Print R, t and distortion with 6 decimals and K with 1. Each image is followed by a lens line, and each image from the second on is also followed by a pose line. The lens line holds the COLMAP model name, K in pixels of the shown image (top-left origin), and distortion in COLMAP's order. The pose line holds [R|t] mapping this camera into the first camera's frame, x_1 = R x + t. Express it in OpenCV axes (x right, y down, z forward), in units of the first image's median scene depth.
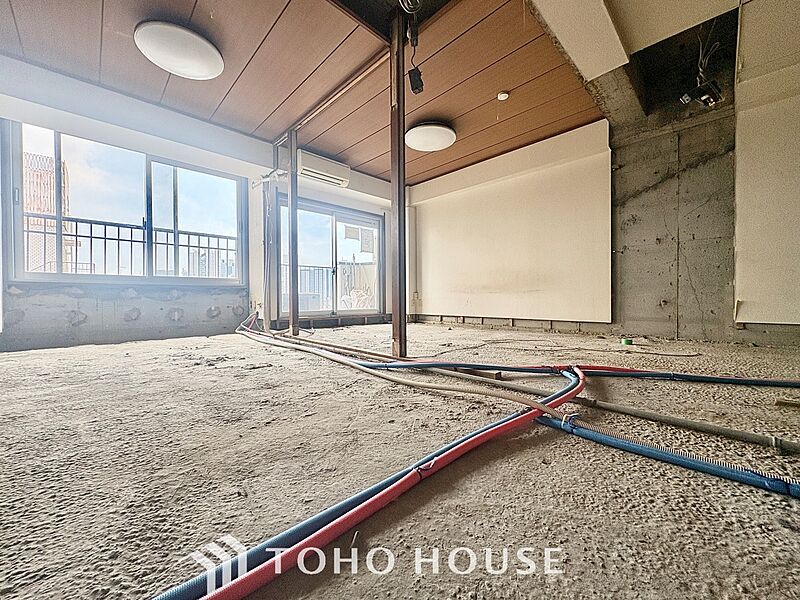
lens RADIAL K [[319.0, 0, 399.4], [0, 319.0, 299.9], [0, 0, 1]] dist [0.000248, 0.000173]
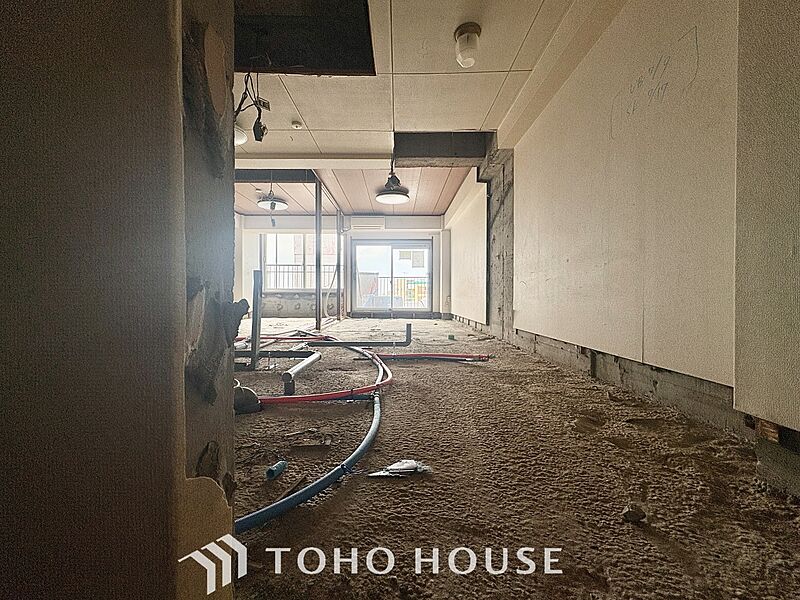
lens RADIAL K [[319.0, 0, 403.3], [0, 319.0, 297.3], [0, 0, 1]] dist [0.000248, 0.000173]
pose [[0.727758, 0.011413, -0.685739, 1.229643], [-0.011198, 0.999926, 0.004758, -0.033049], [0.685742, 0.004216, 0.727832, -0.098317]]
